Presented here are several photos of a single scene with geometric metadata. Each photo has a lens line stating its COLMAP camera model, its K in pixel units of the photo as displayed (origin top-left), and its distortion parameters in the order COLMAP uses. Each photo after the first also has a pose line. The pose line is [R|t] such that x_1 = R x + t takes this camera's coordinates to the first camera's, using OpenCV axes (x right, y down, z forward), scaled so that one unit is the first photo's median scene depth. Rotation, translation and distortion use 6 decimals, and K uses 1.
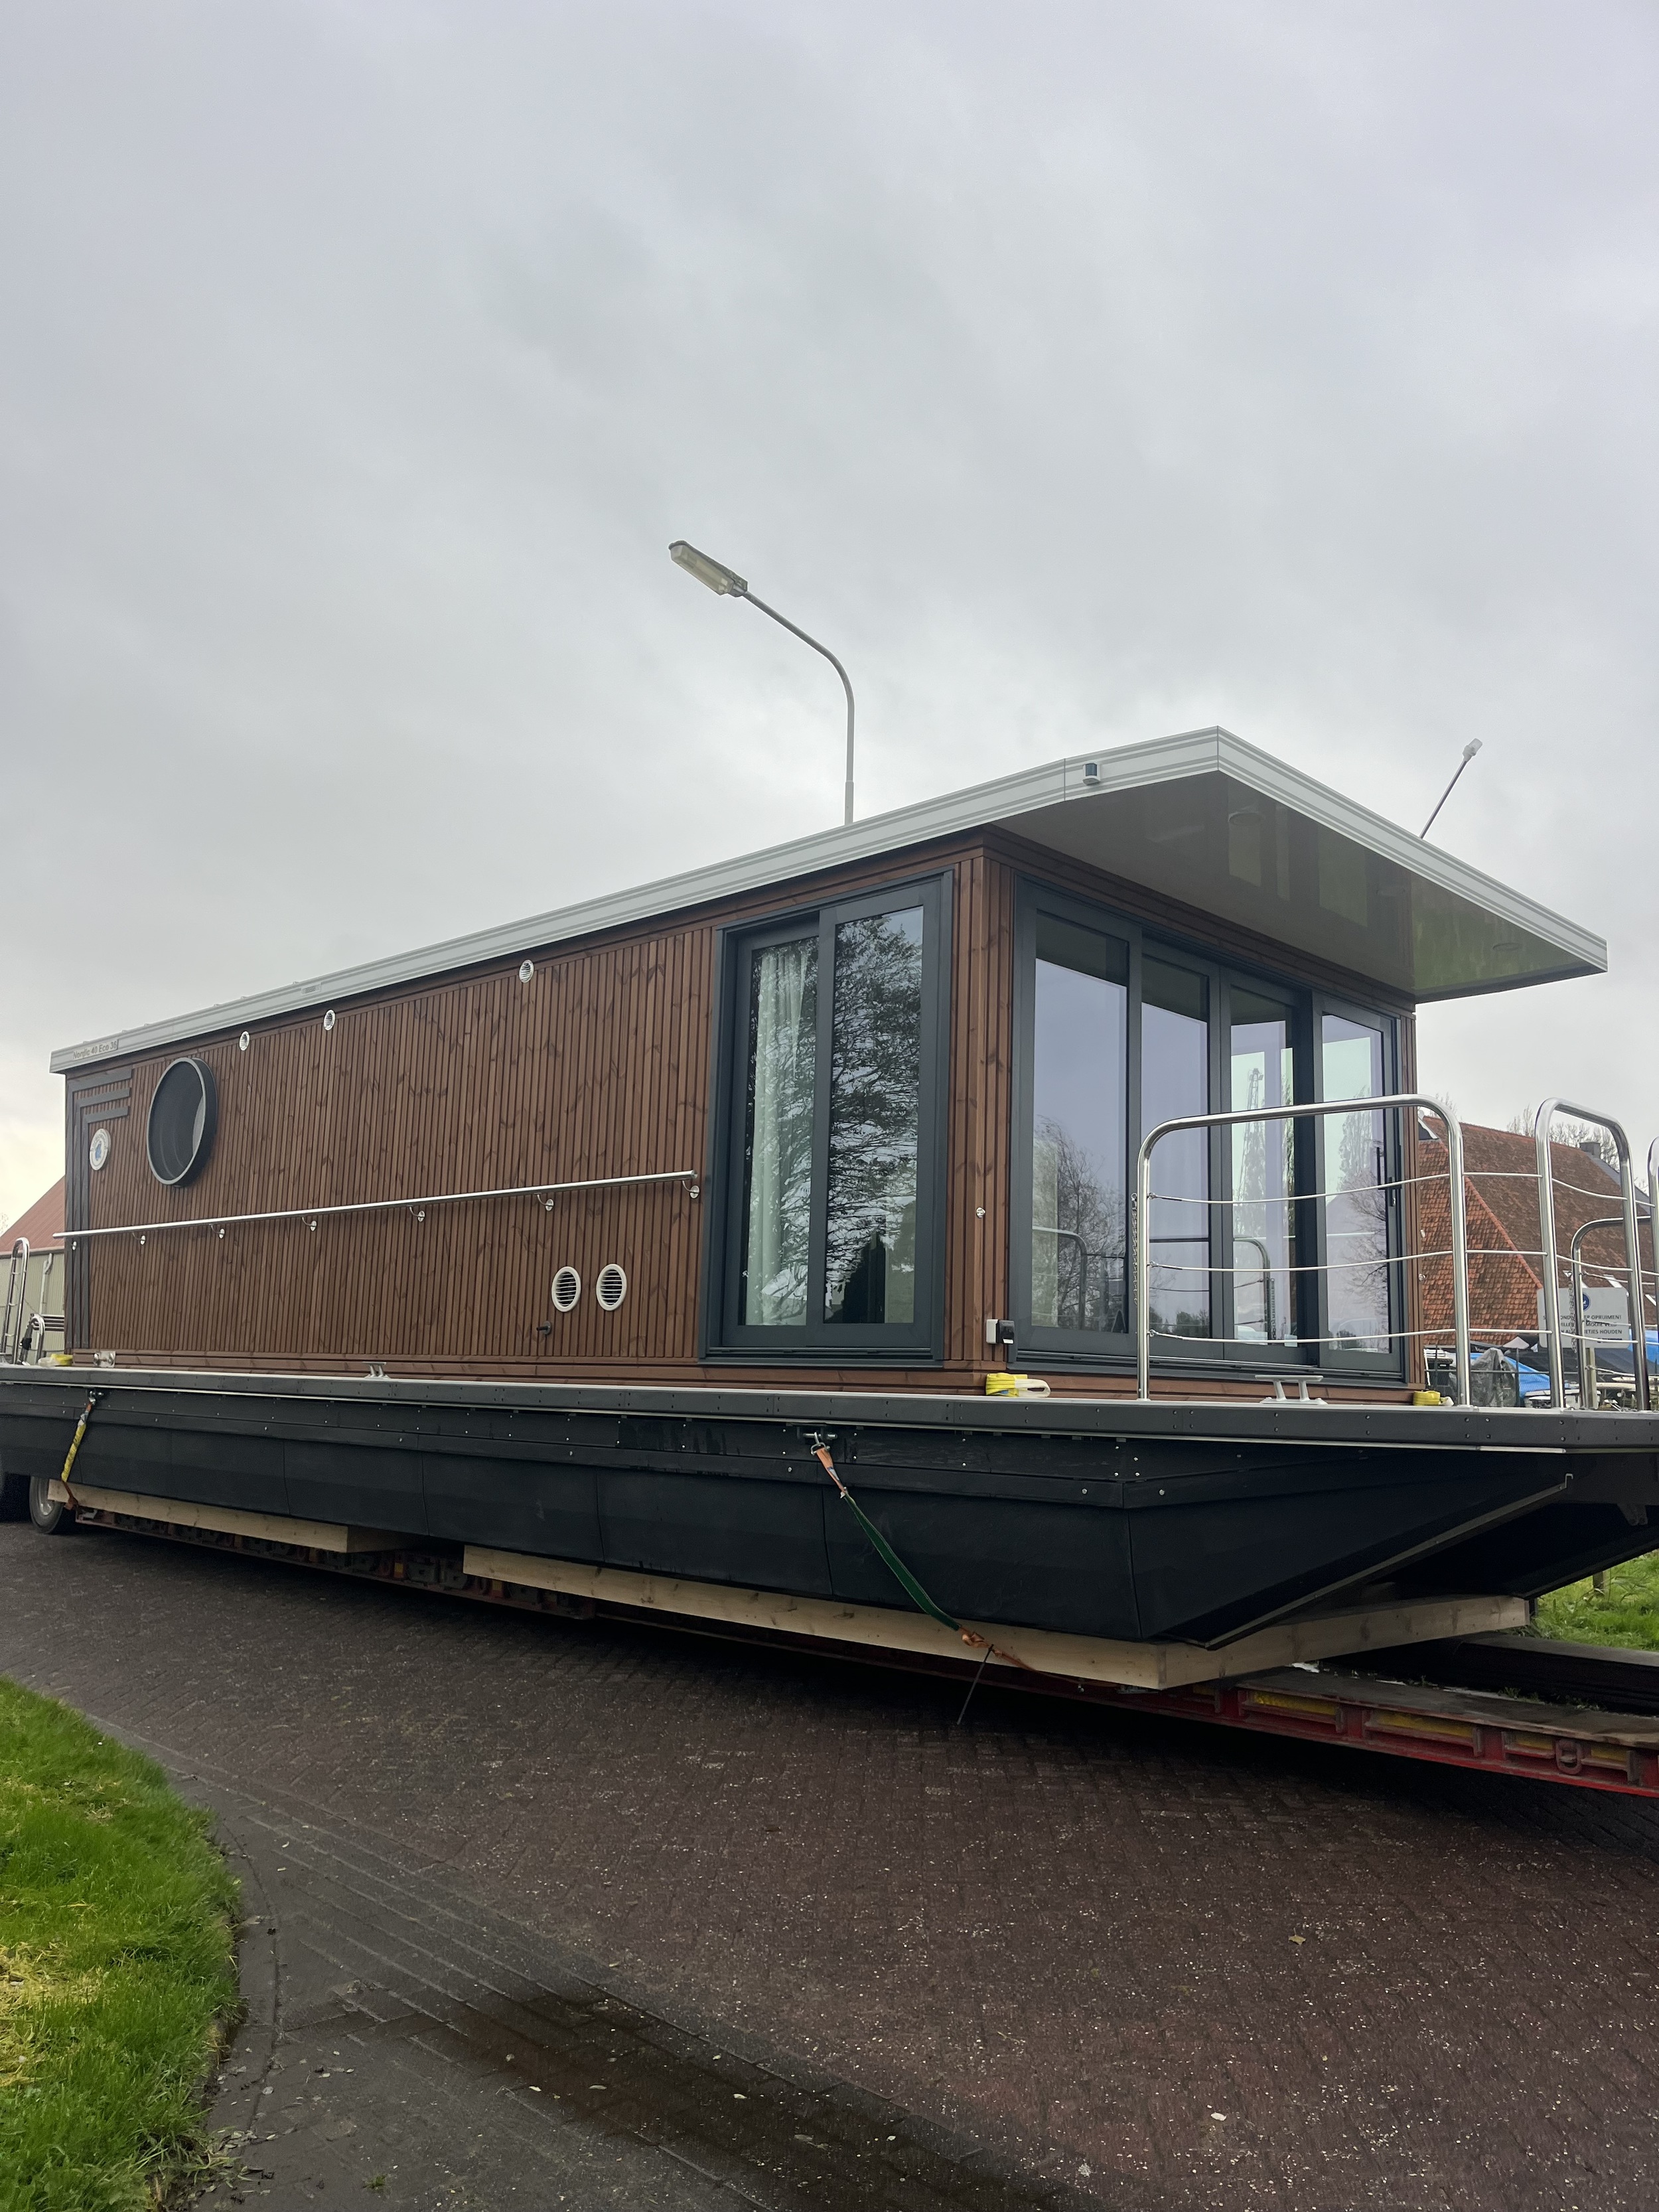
lens RADIAL K [[1665.3, 0, 818.9], [0, 1665.3, 1109.2], [0, 0, 1]] dist [0.022272, -0.013541]
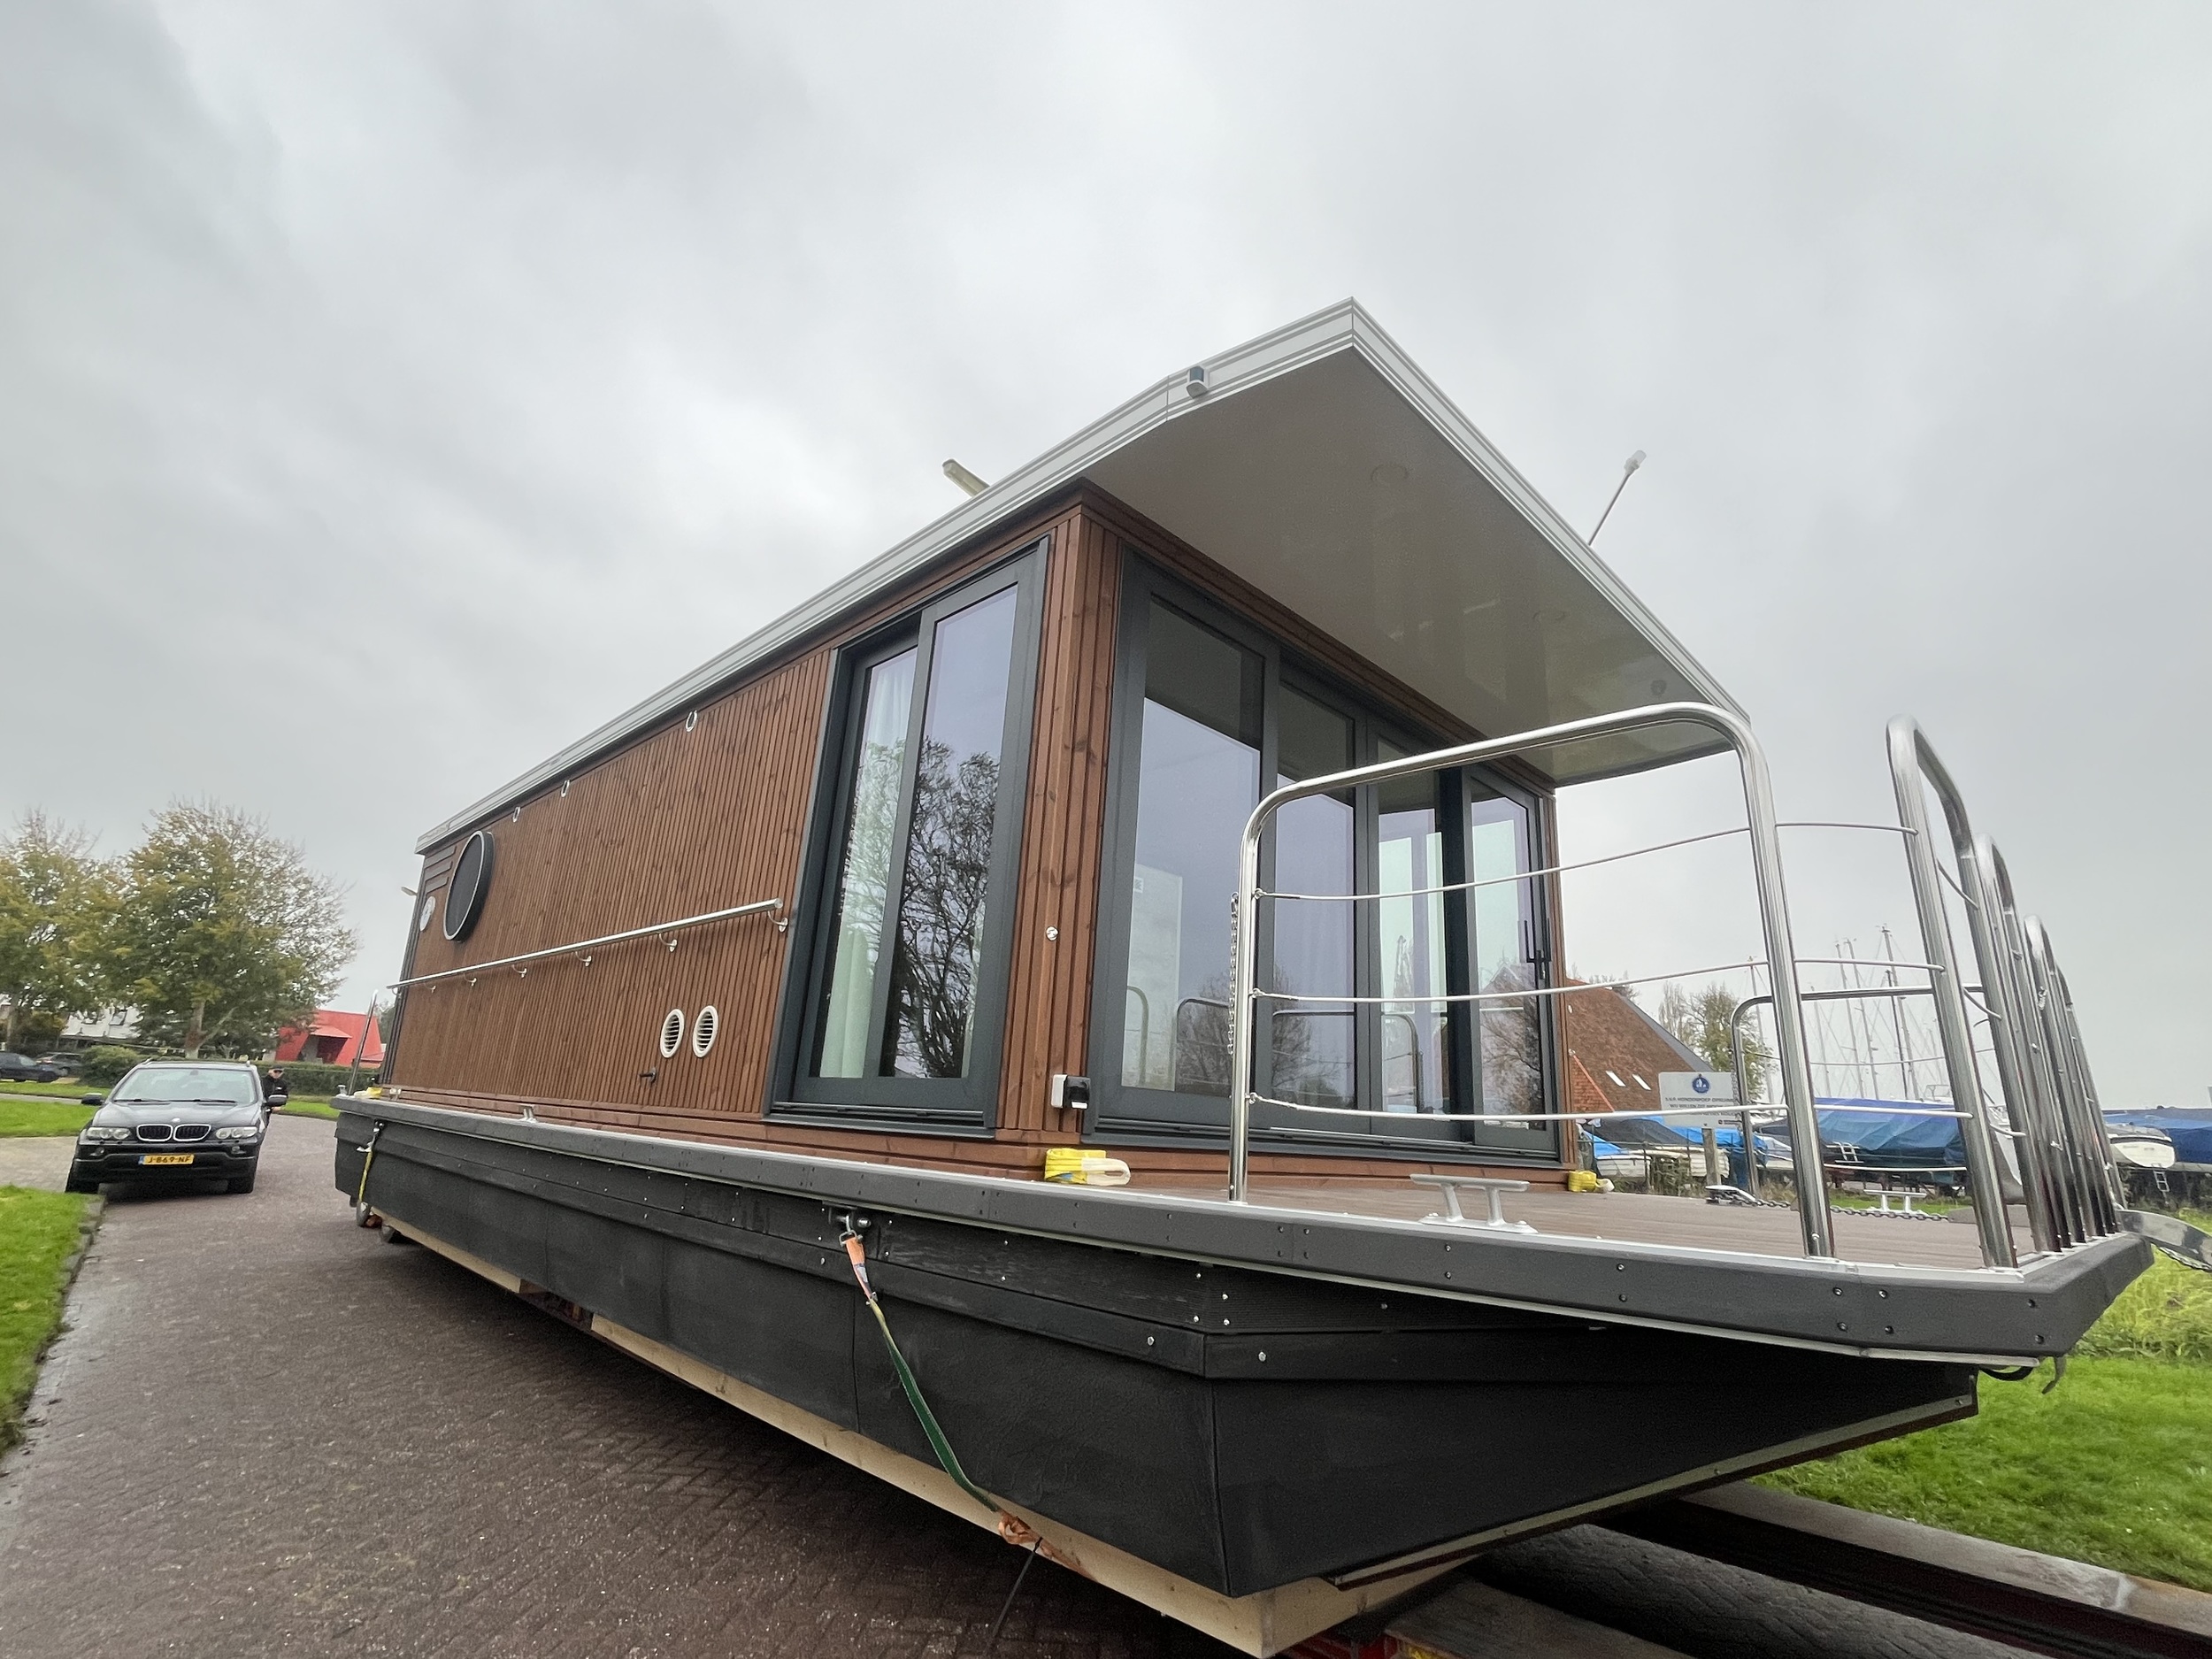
lens RADIAL K [[1029.1, 0, 1114.0], [0, 1029.1, 811.0], [0, 0, 1]] dist [-0.015793, 0.000684]
pose [[0.999450, 0.028284, -0.017284, 0.112941], [-0.030409, 0.989899, -0.138475, 0.060425], [0.013193, 0.138925, 0.990215, 0.441491]]
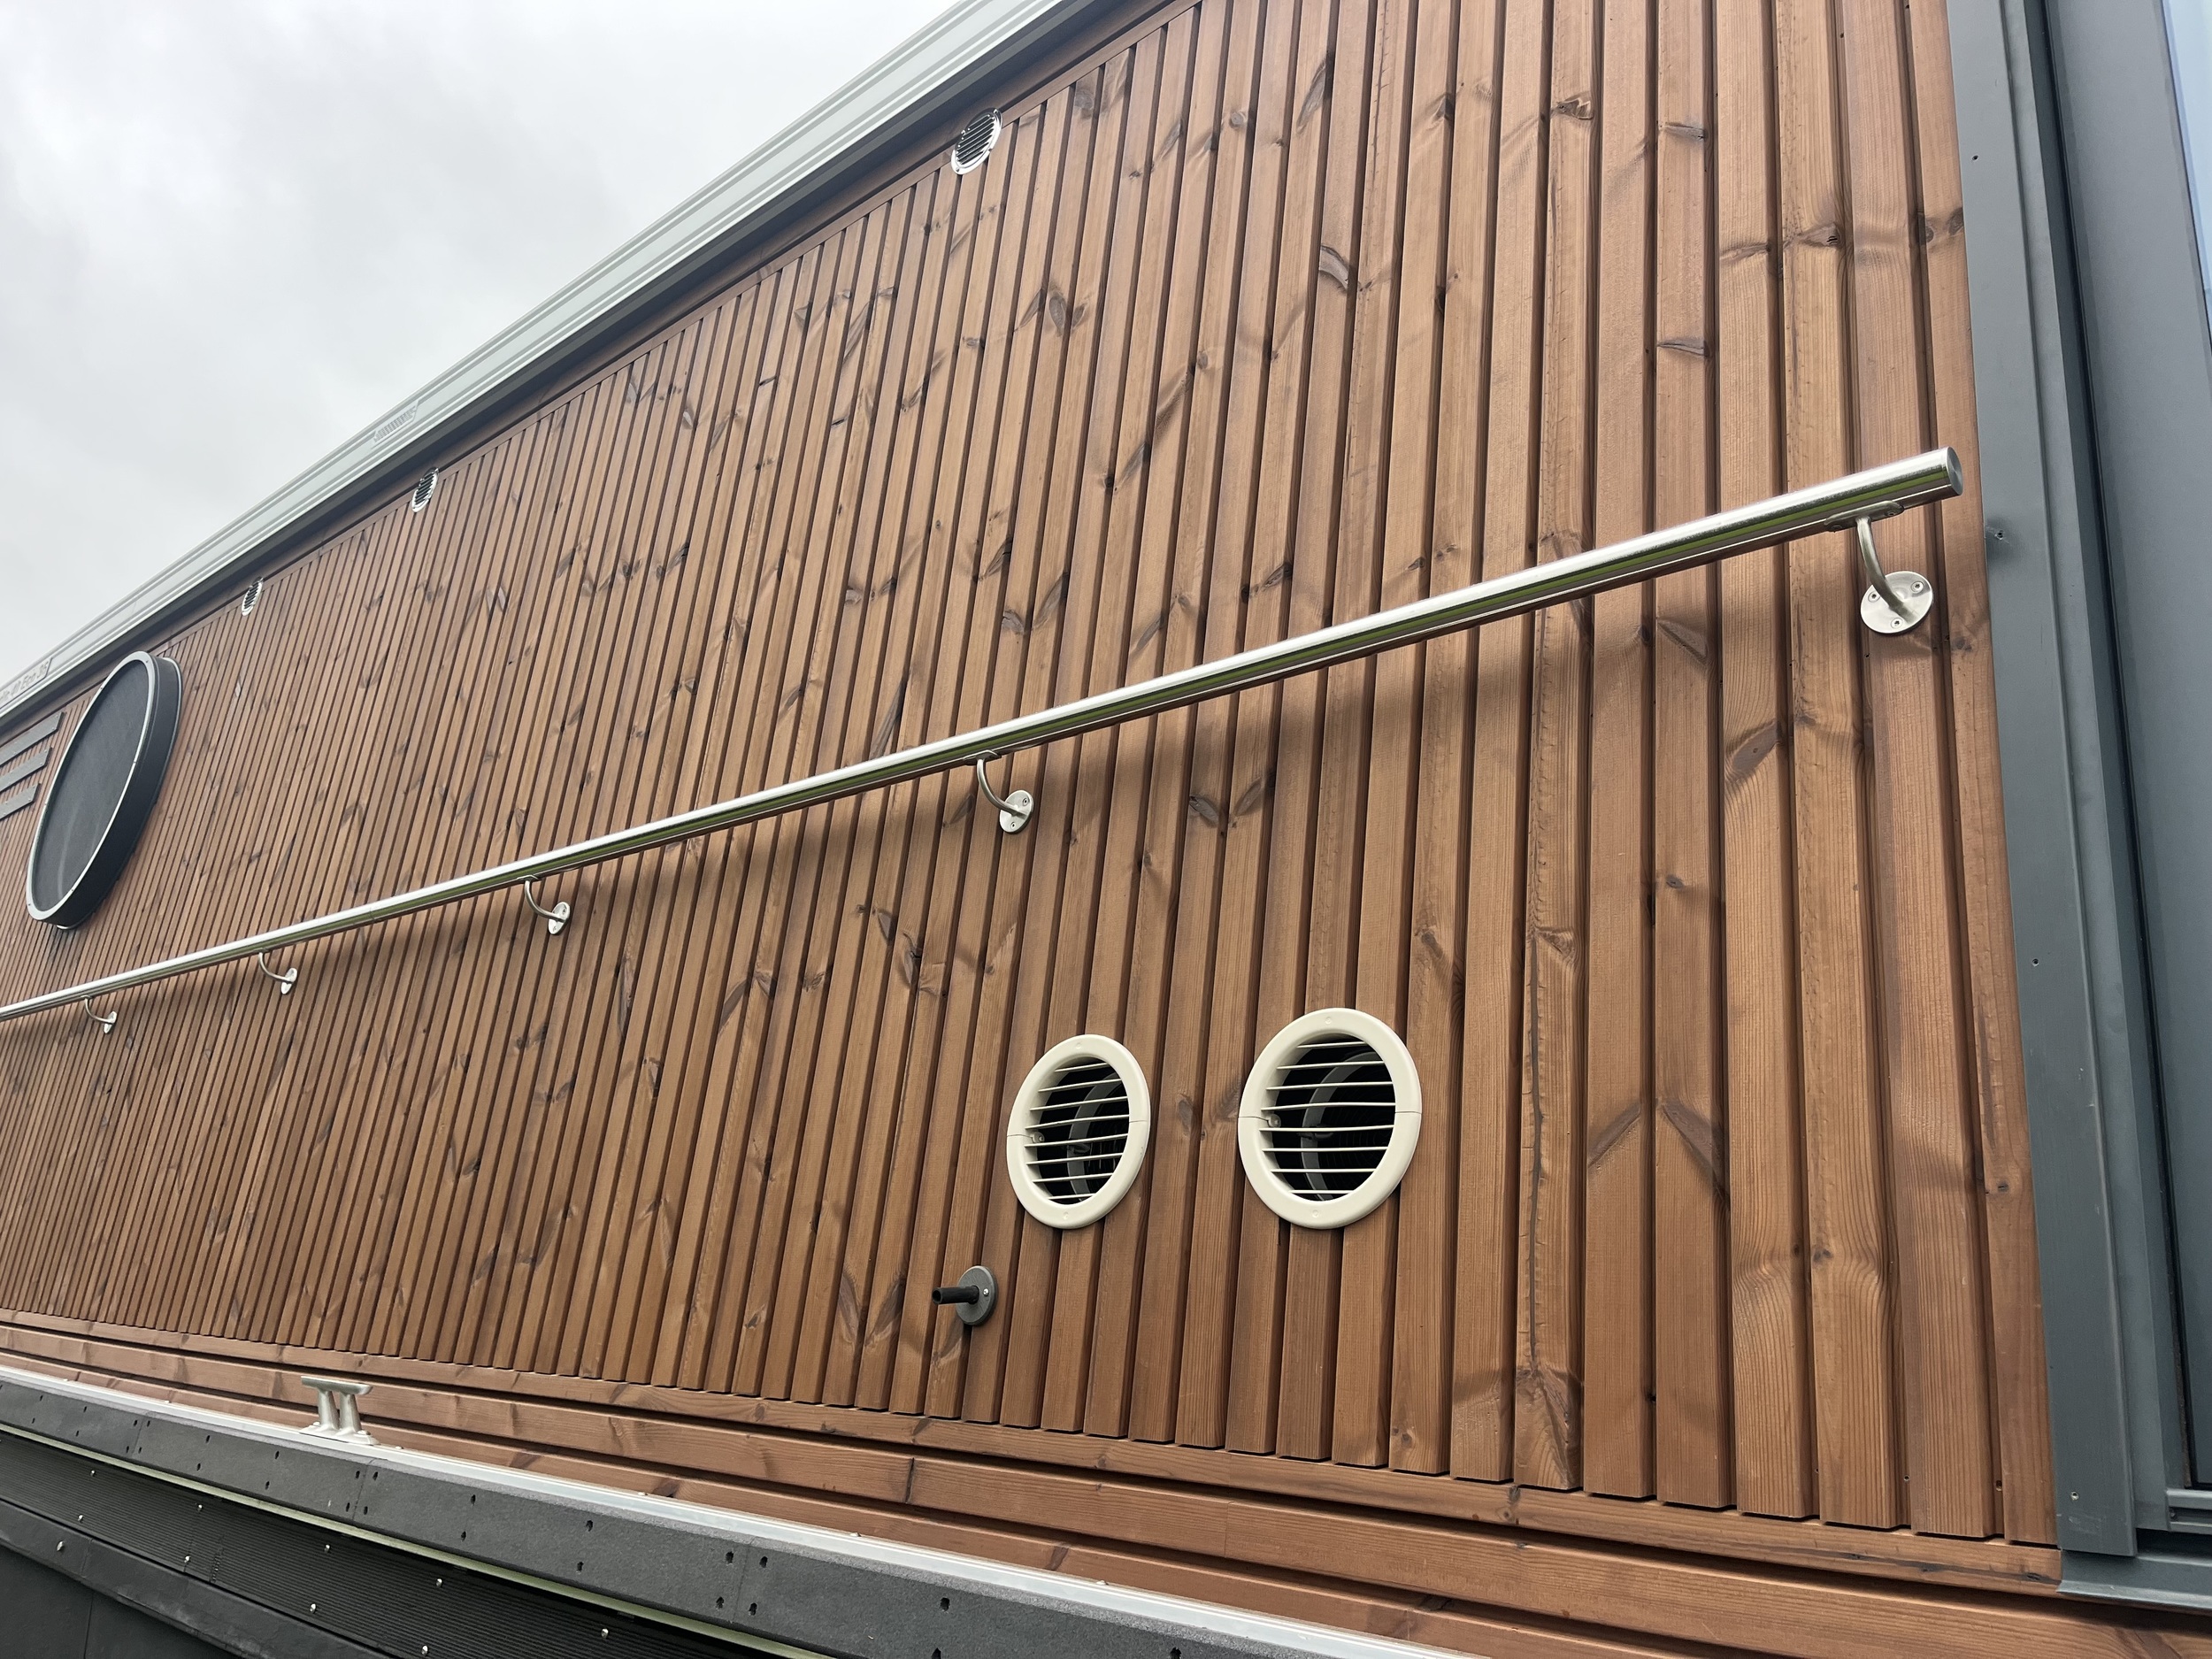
lens RADIAL K [[1665.4, 0, 1106.7], [0, 1665.4, 817.9], [0, 0, 1]] dist [0.022272, -0.013541]
pose [[0.997007, 0.077299, -0.000981, -0.162278], [-0.076194, 0.980458, -0.181372, 0.115439], [-0.013058, 0.180903, 0.983414, 0.819680]]
